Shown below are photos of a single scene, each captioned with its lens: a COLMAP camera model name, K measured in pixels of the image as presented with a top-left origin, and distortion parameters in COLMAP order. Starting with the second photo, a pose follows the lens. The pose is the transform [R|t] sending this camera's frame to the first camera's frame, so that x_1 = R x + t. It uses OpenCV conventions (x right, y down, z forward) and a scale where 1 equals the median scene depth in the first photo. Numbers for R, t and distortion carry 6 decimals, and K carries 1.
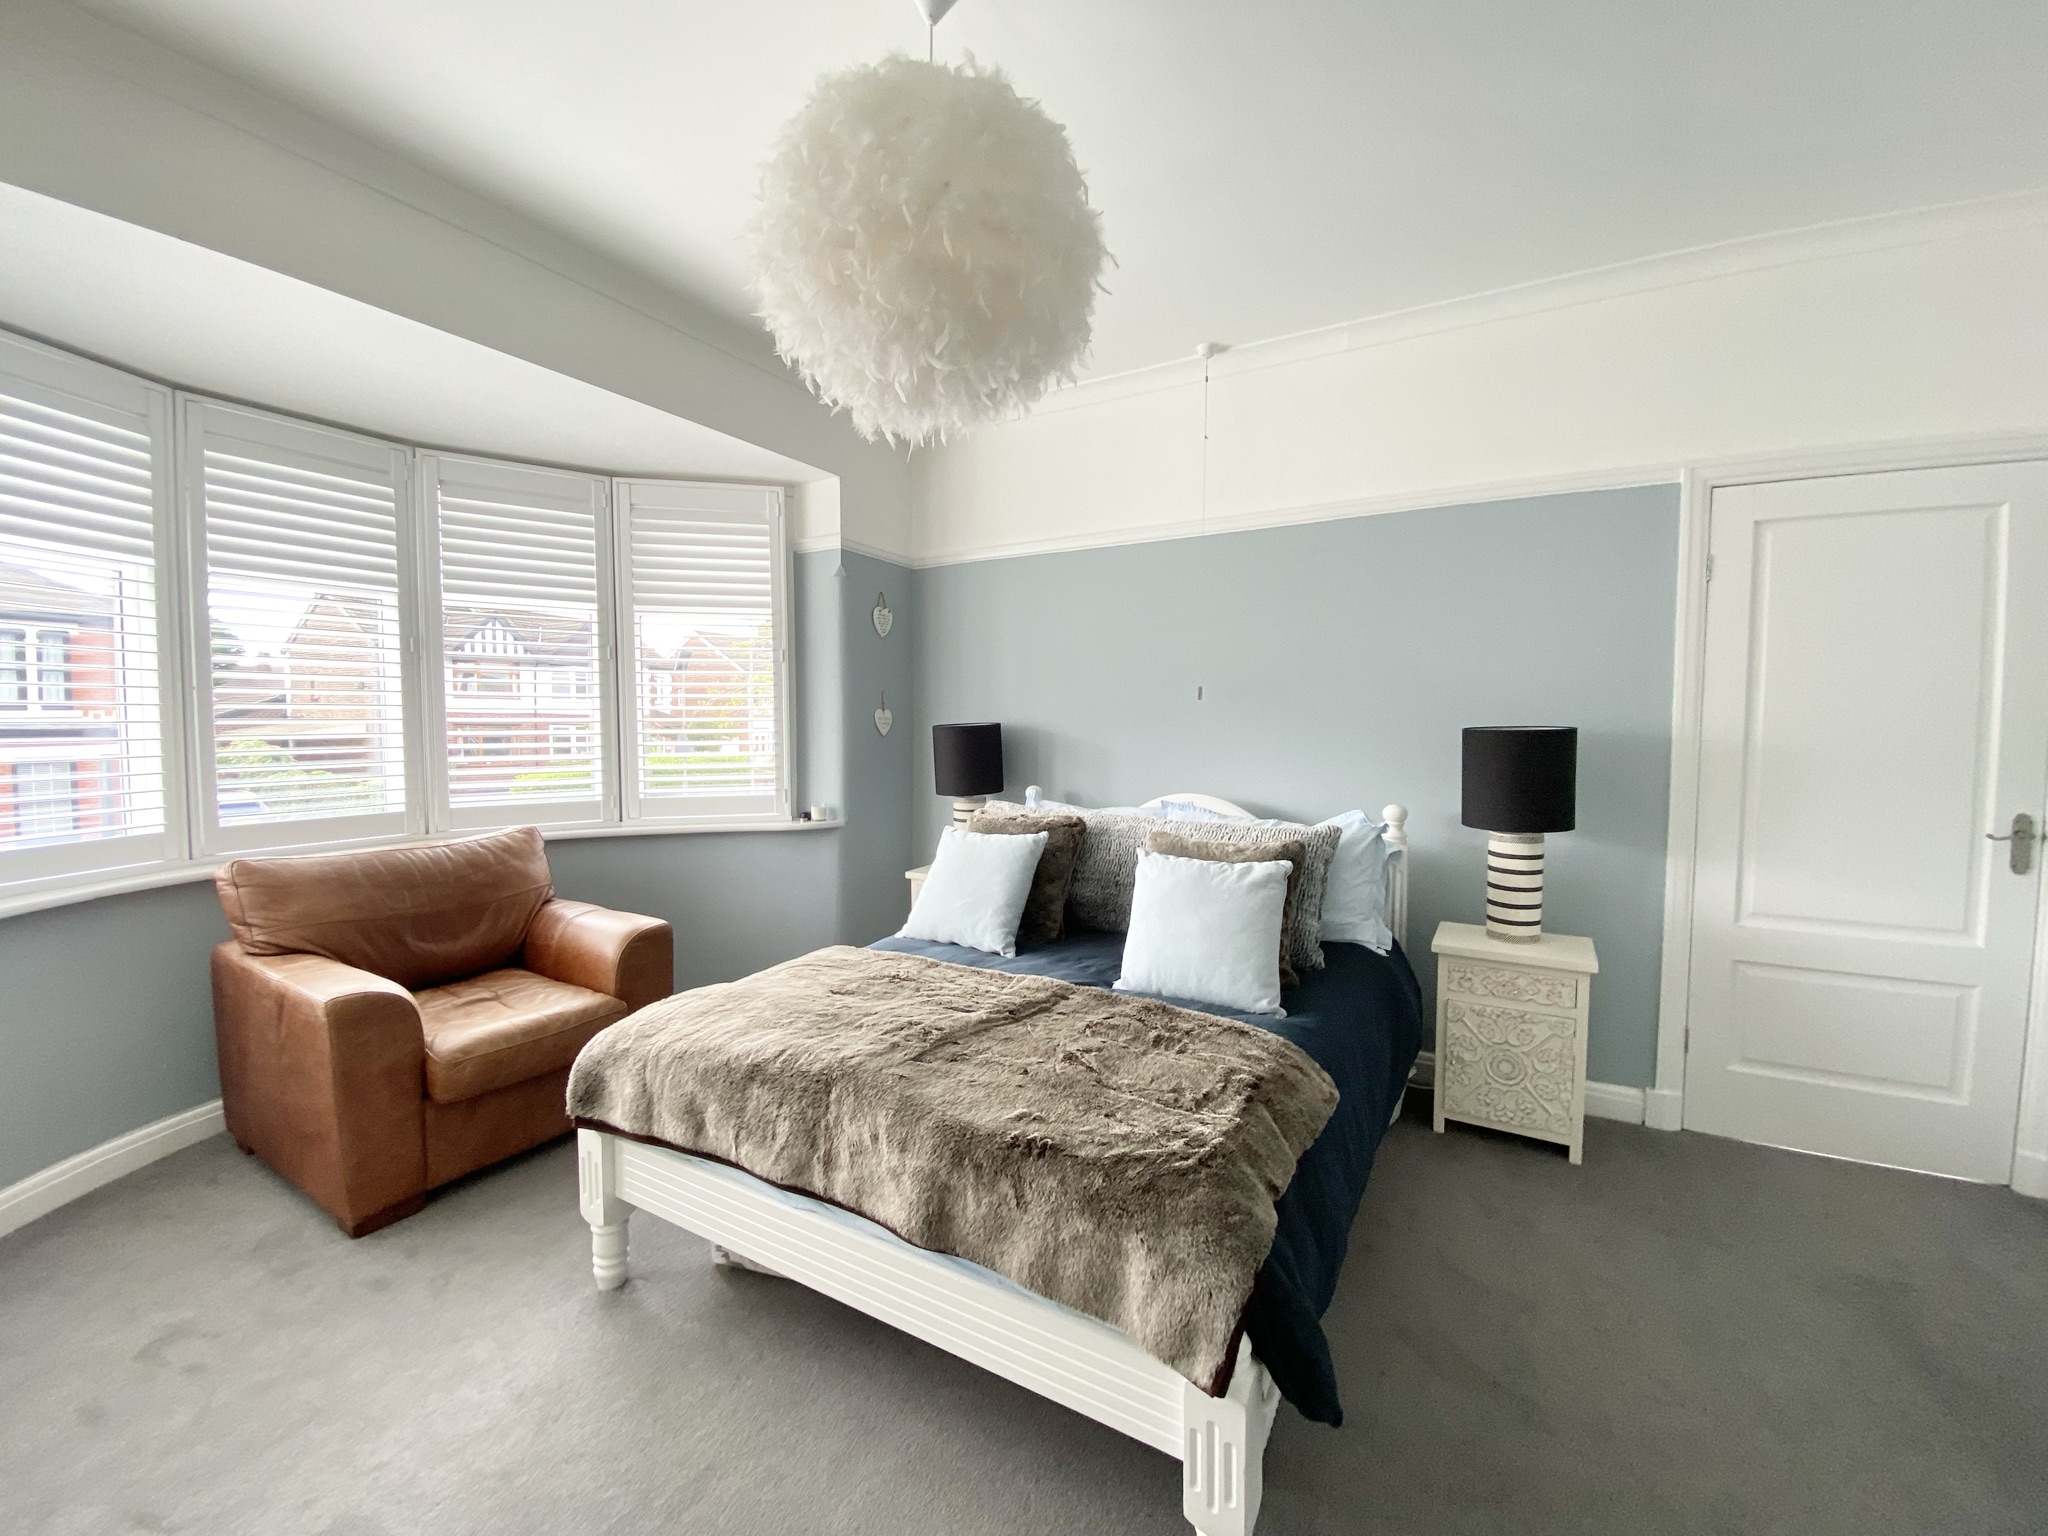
lens RADIAL K [[837.2, 0, 1021.9], [0, 837.2, 770.3], [0, 0, 1]] dist [-0.001695, -0.007196]
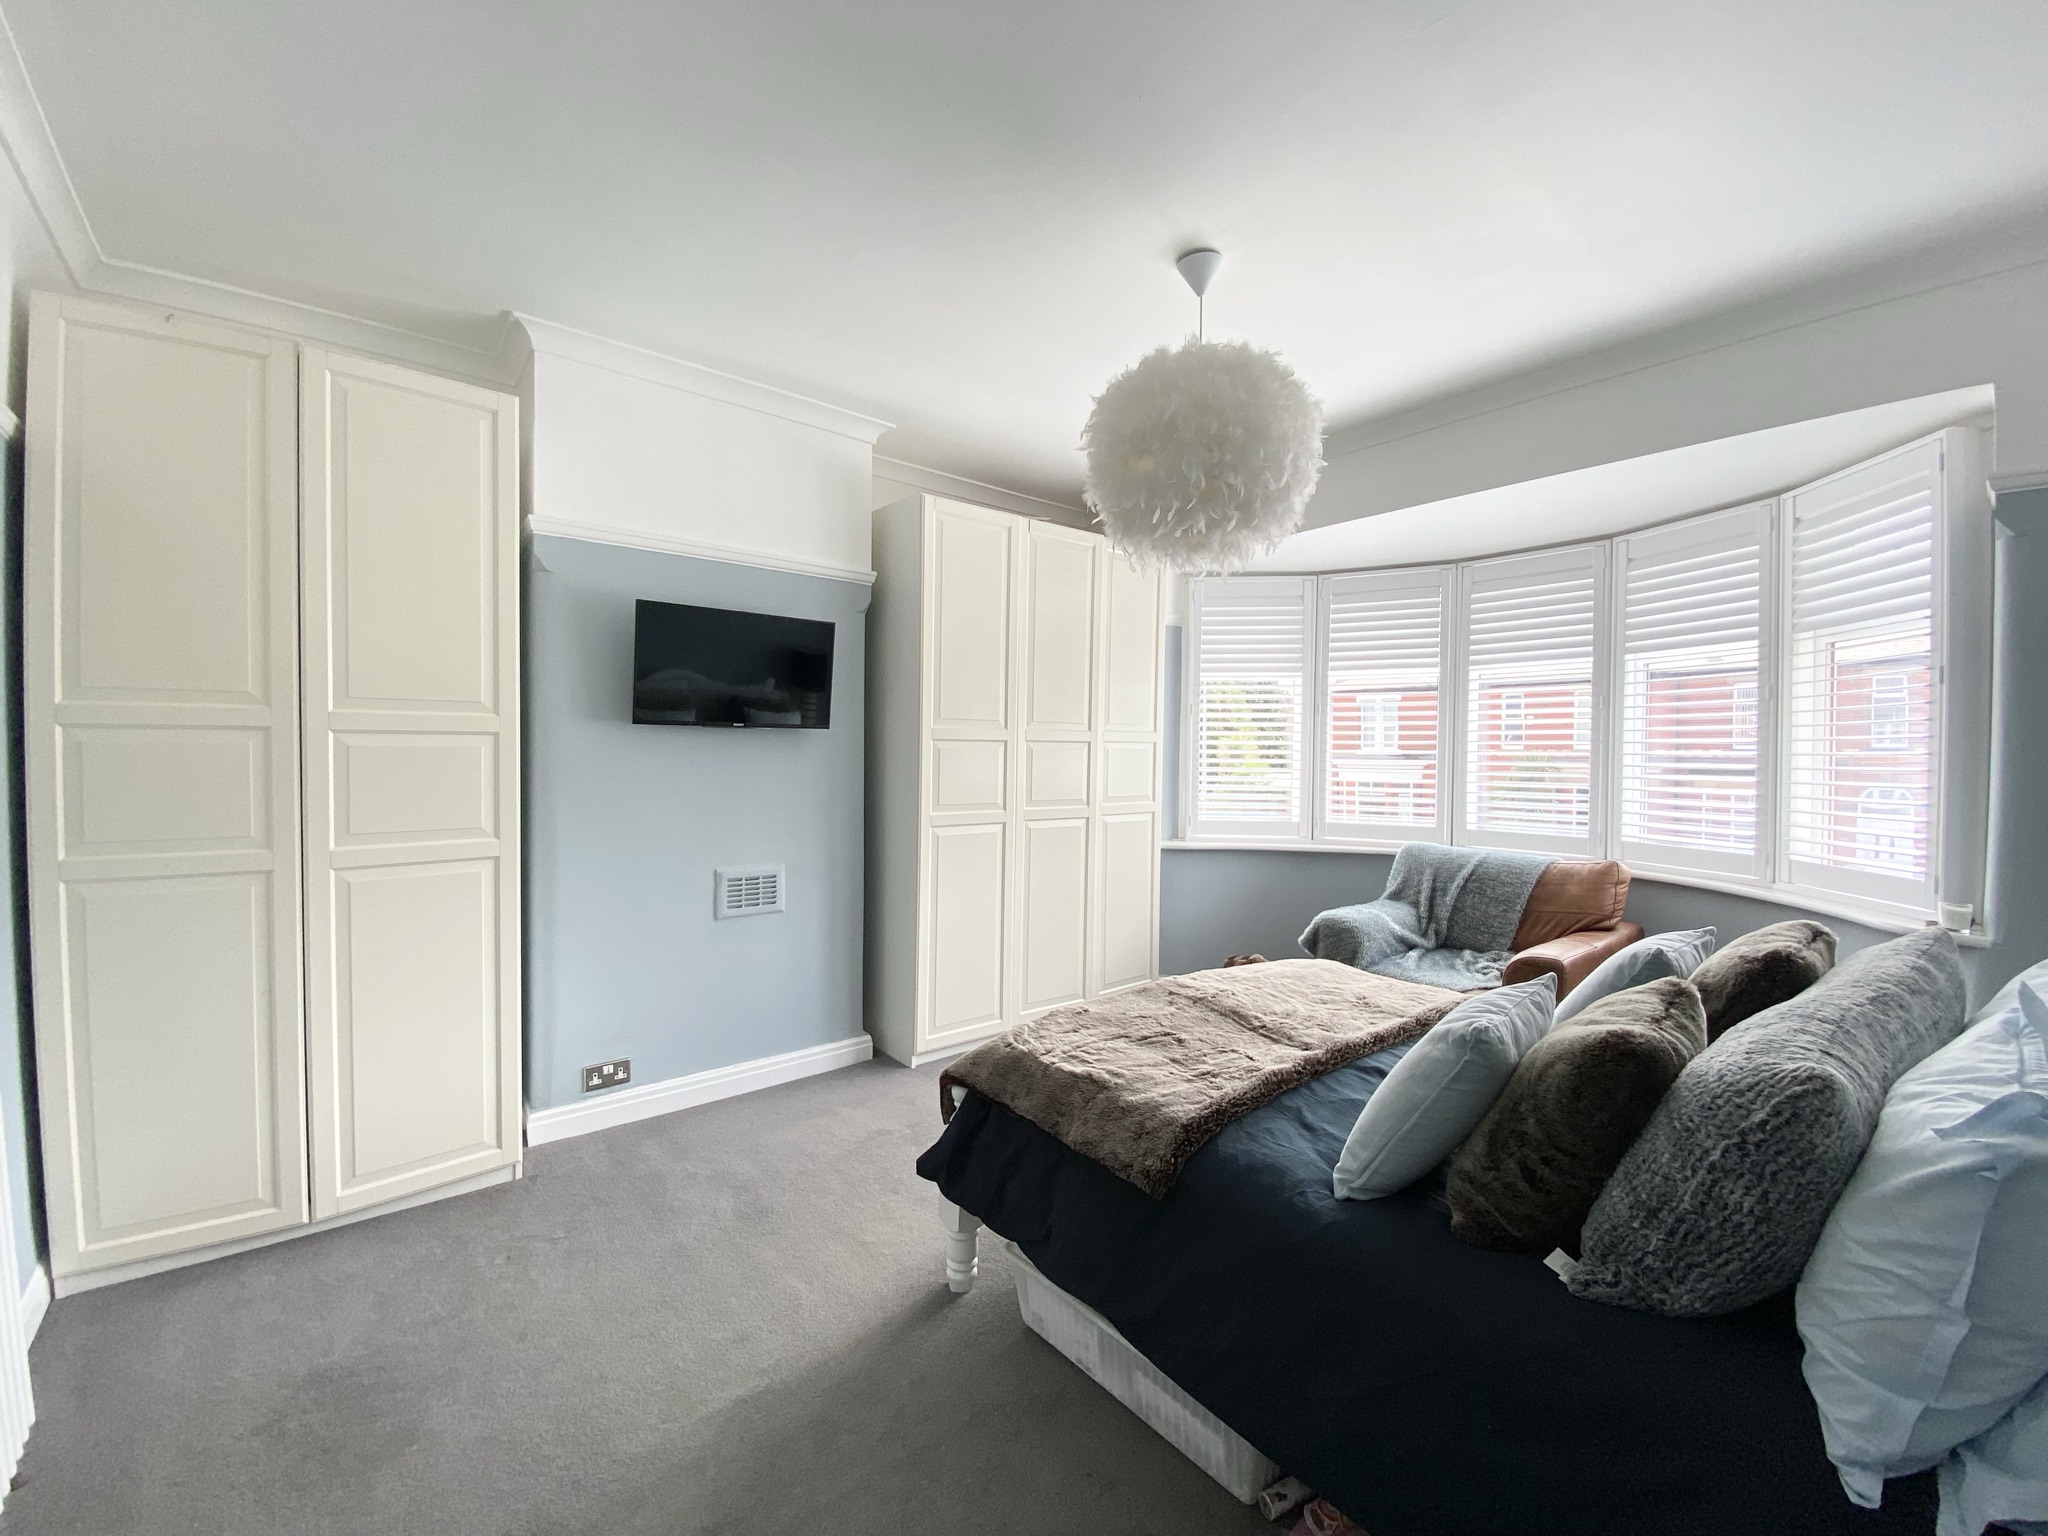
lens RADIAL K [[837.2, 0, 1016.7], [0, 837.2, 763.2], [0, 0, 1]] dist [-0.001695, -0.007196]
pose [[-0.365743, 0.015910, -0.930580, 0.769557], [-0.062484, 0.997178, 0.041606, -0.062862], [0.928616, 0.073364, -0.363717, 0.709024]]
